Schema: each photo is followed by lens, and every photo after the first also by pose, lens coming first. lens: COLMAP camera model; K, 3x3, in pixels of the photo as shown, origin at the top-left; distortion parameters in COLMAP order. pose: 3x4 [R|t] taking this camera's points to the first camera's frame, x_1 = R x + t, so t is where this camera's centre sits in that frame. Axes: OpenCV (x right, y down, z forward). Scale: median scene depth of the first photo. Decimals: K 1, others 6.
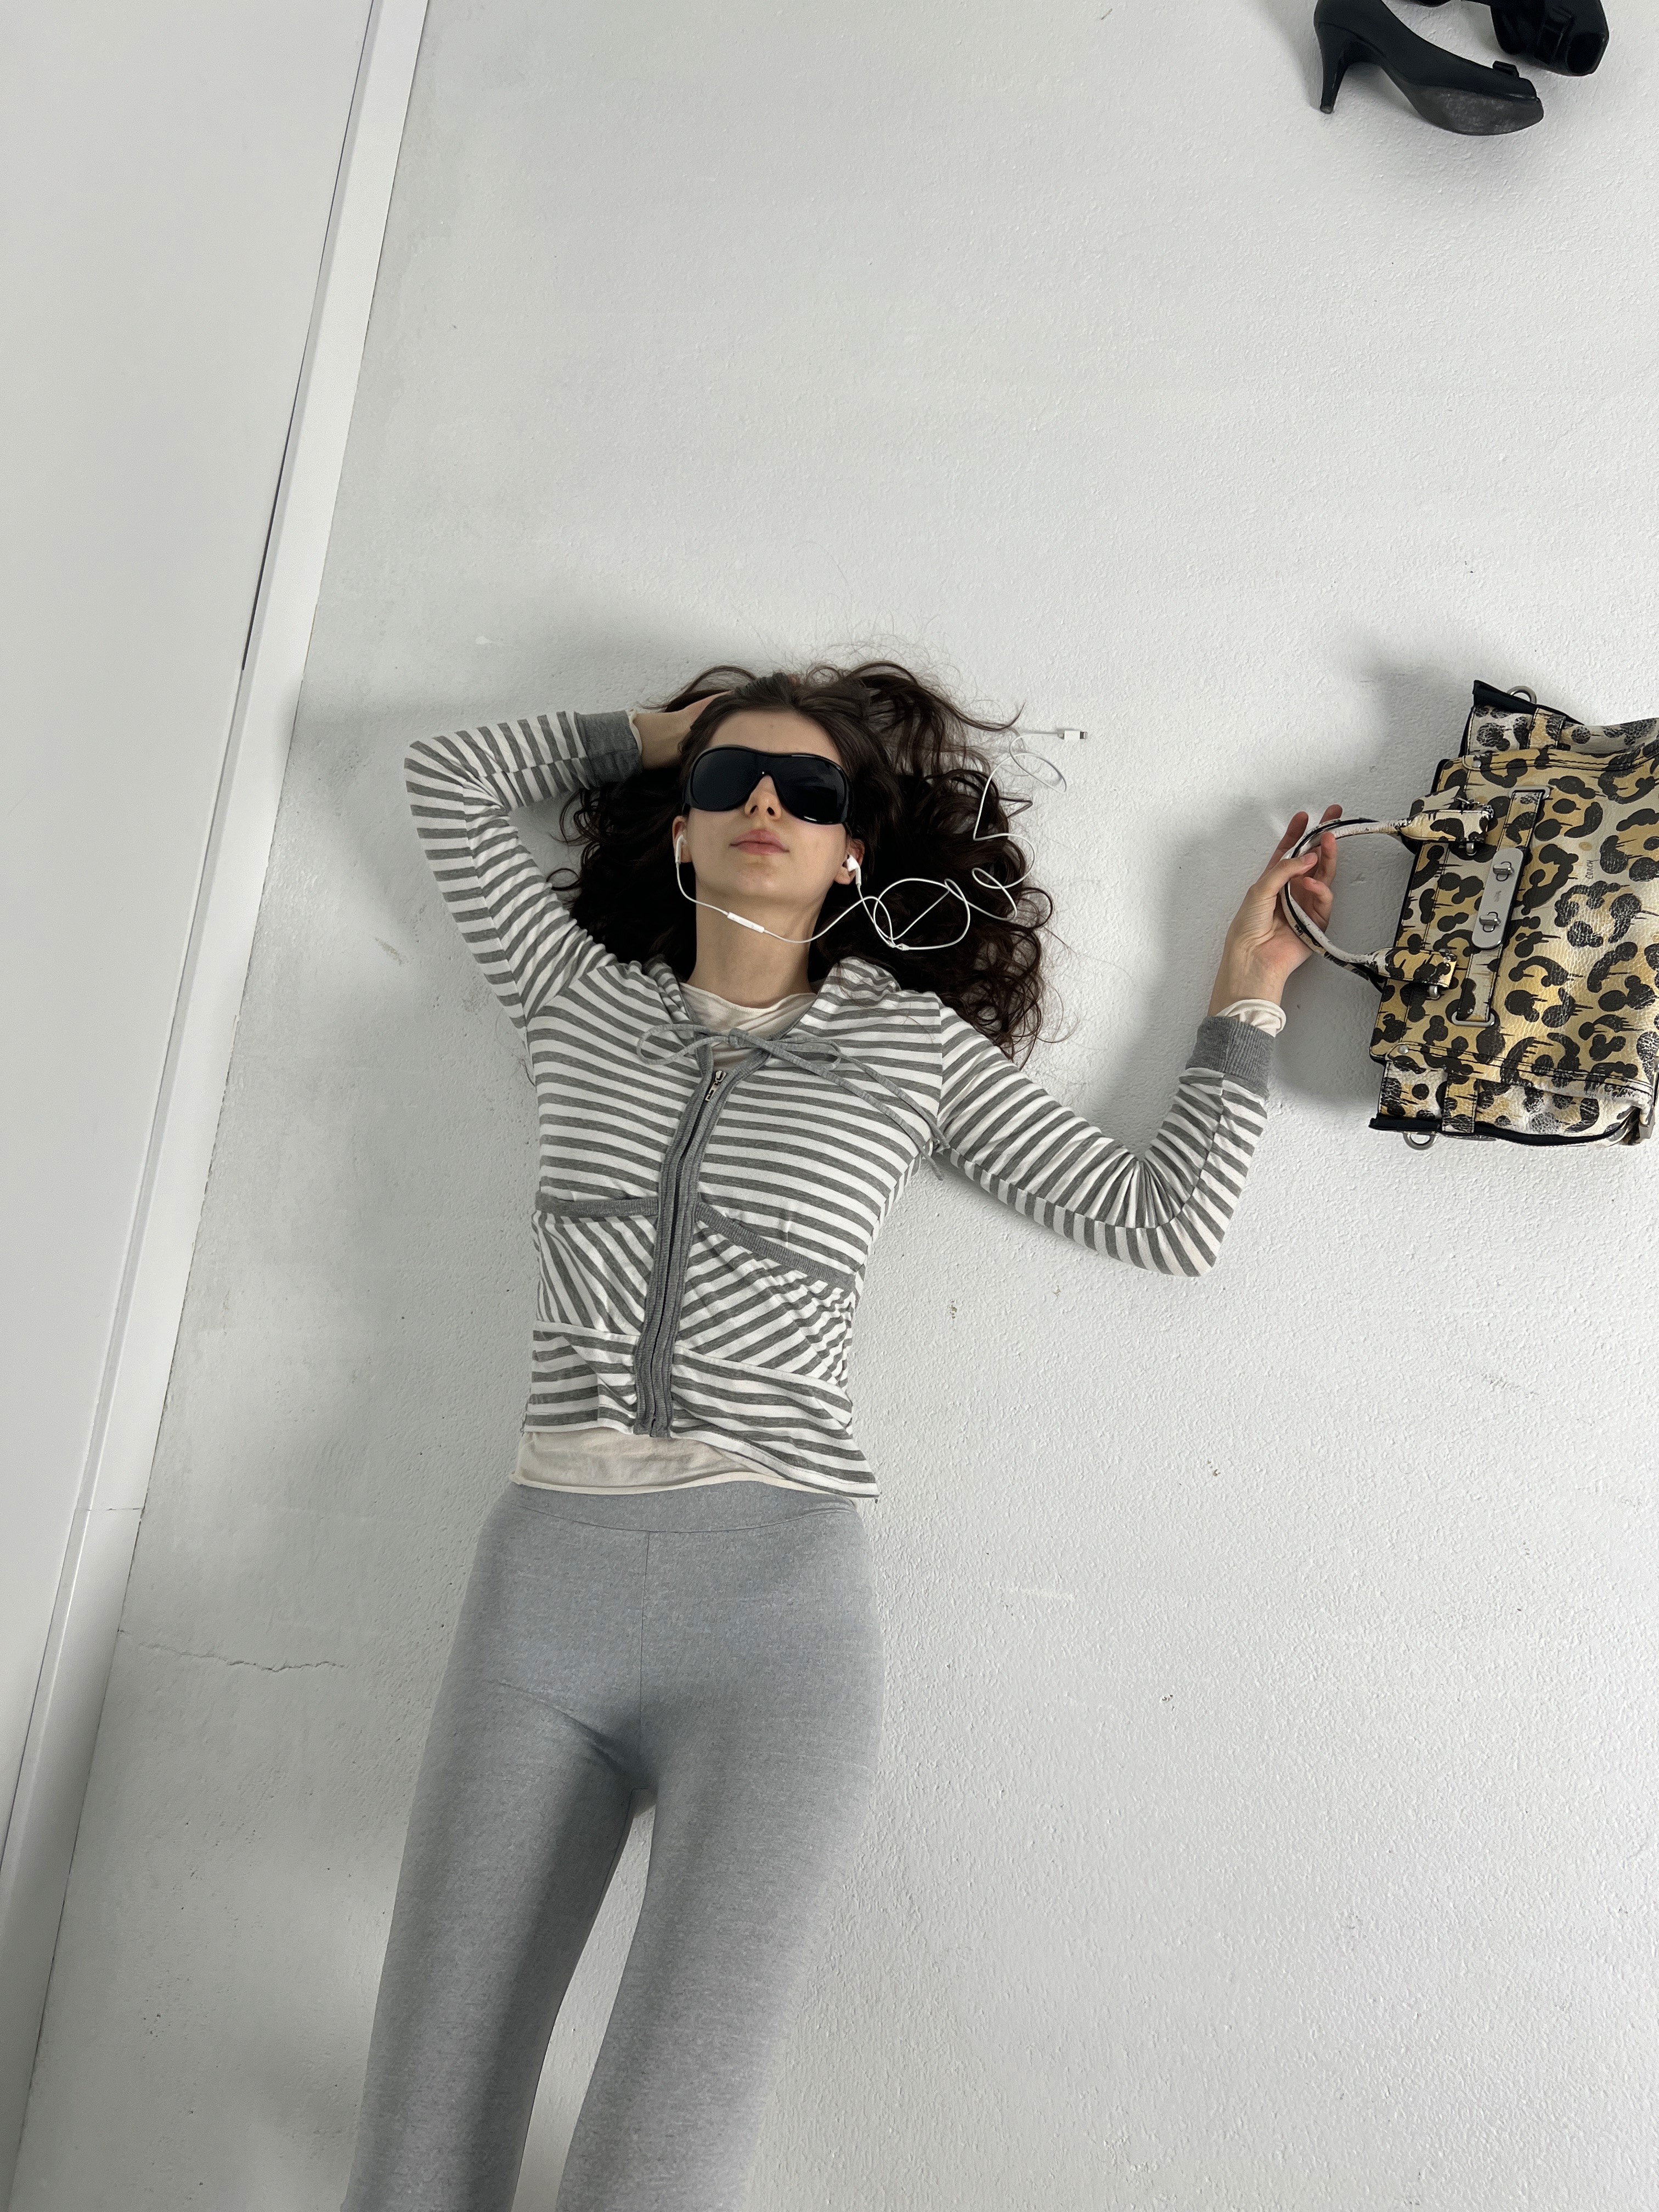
lens RADIAL K [[1702.4, 0, 822.3], [0, 1702.4, 1109.4], [0, 0, 1]] dist [0.115269, 0.003468]
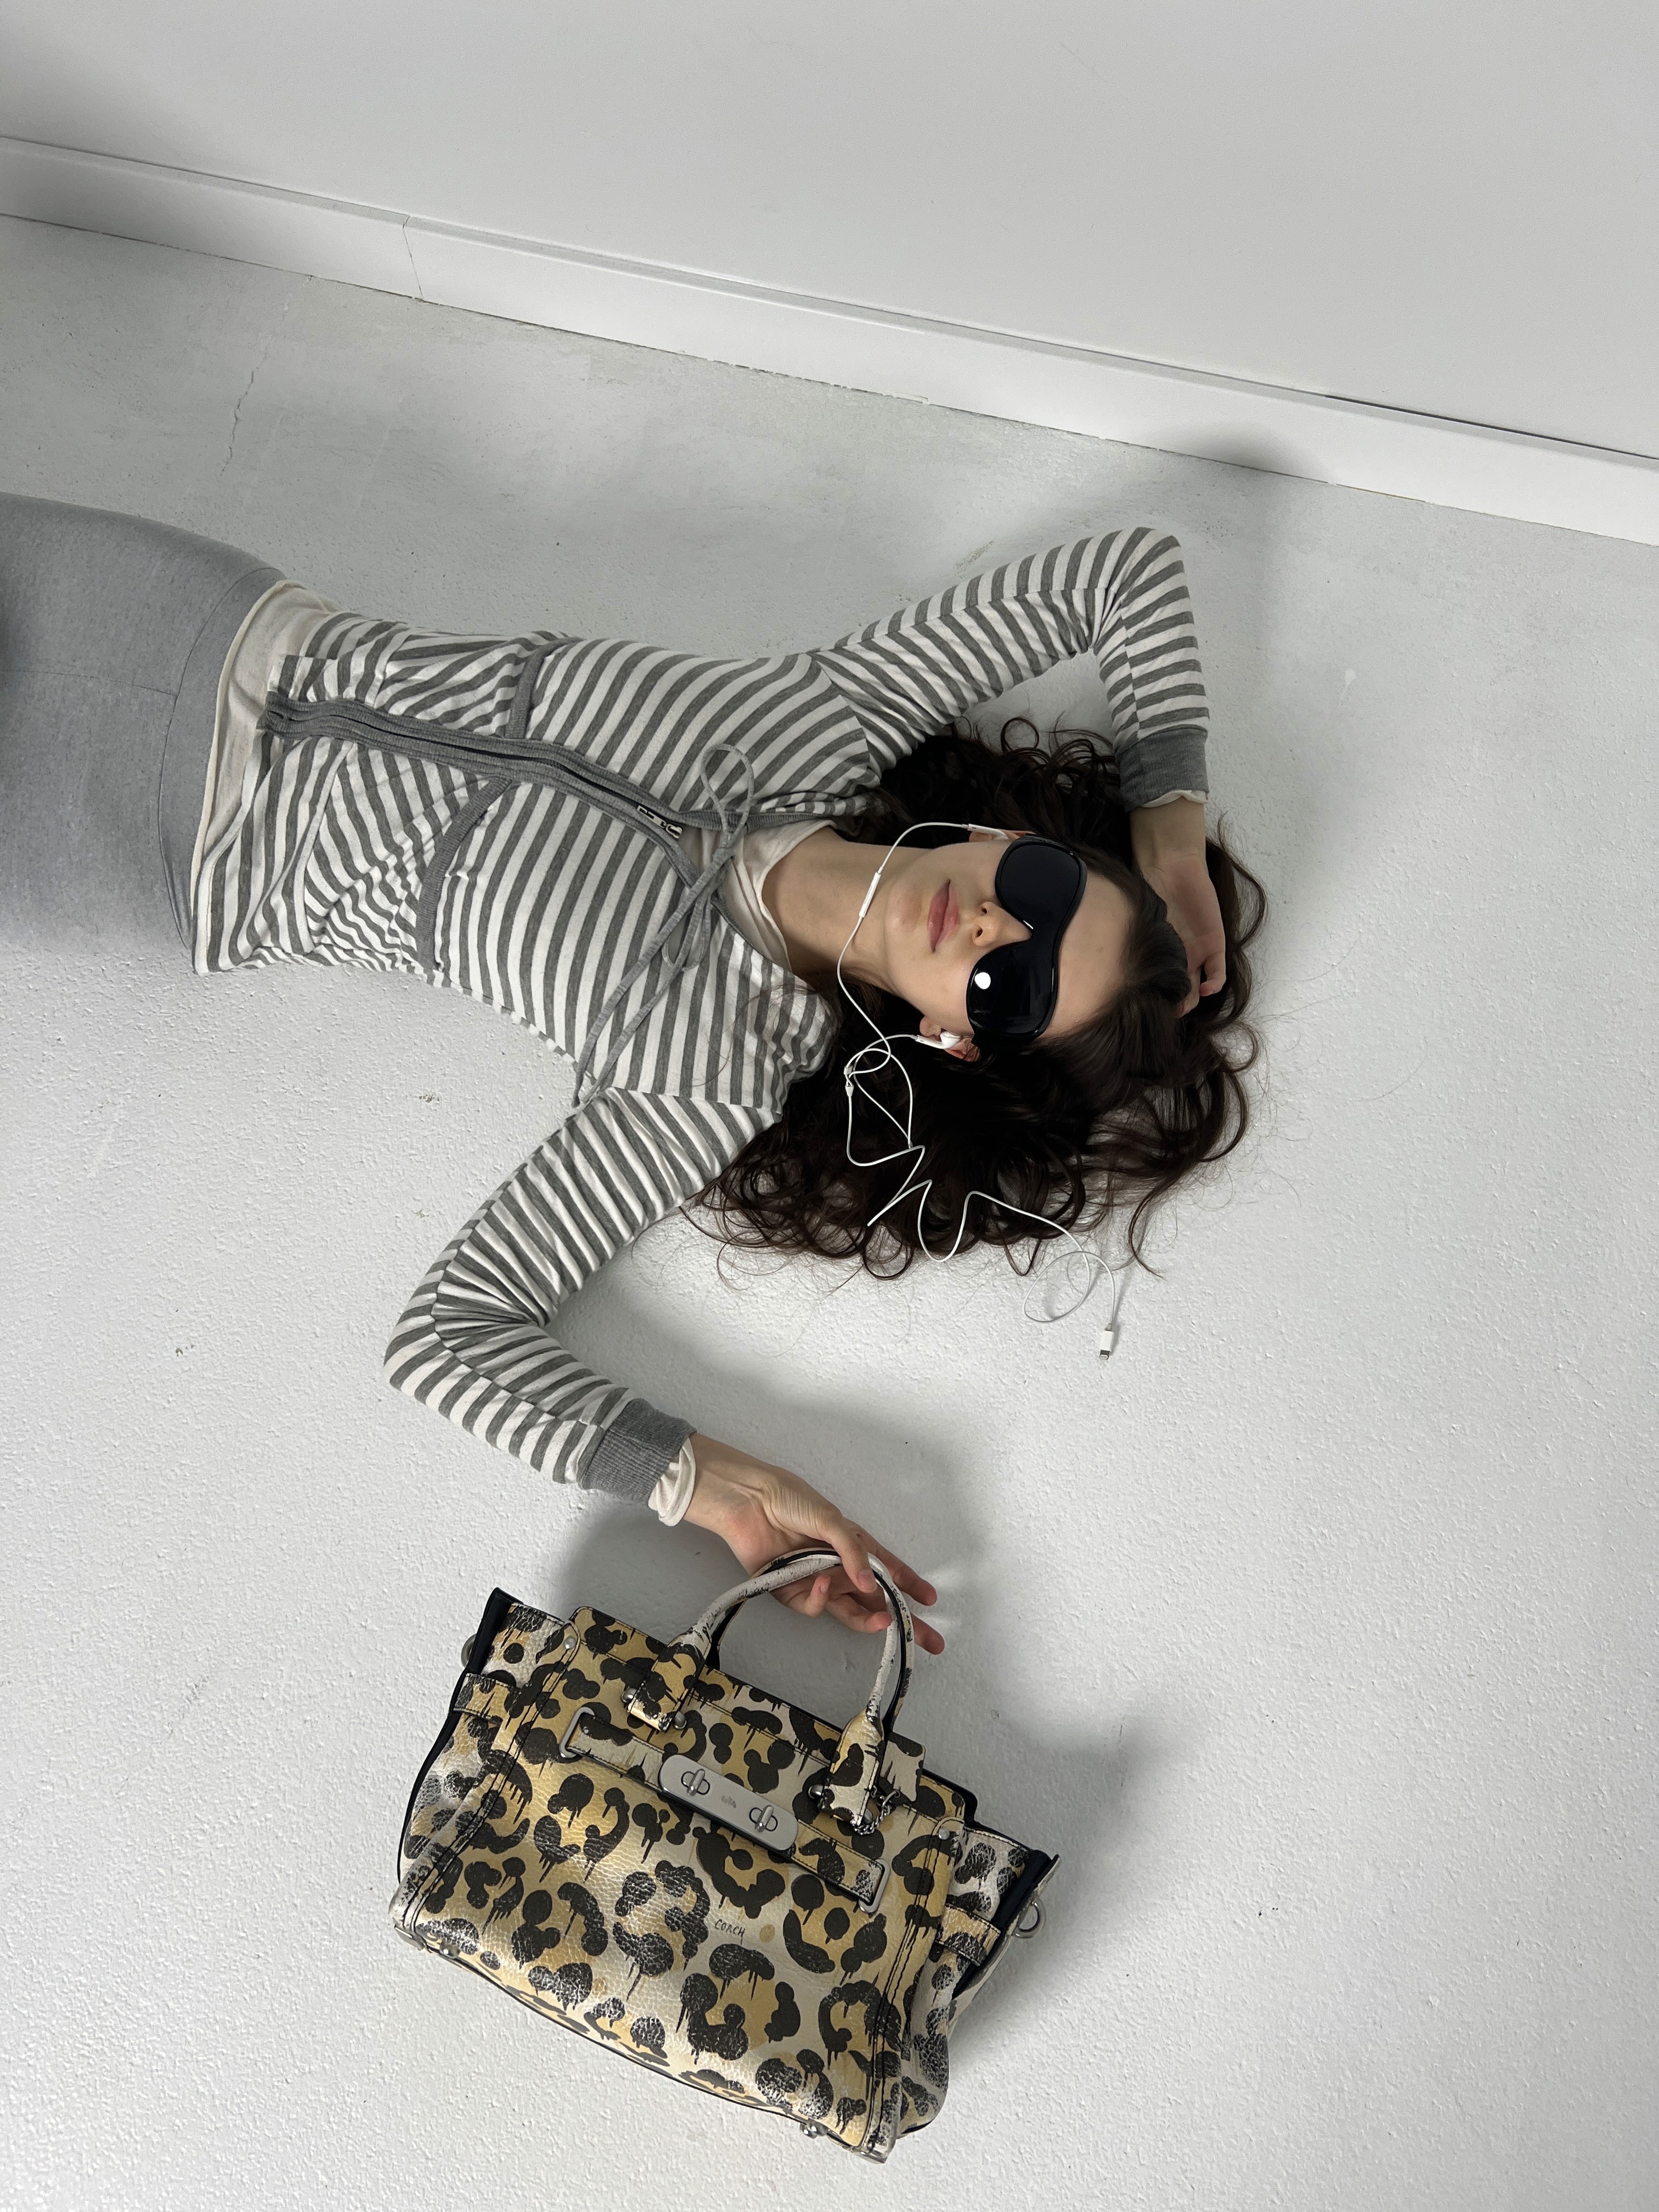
lens RADIAL K [[1702.4, 0, 822.3], [0, 1702.4, 1109.4], [0, 0, 1]] dist [0.115269, 0.003468]
pose [[-0.122954, 0.981979, -0.143527, 0.194328], [-0.943341, -0.070731, 0.324200, -0.384449], [0.308205, 0.175257, 0.935037, 0.247208]]
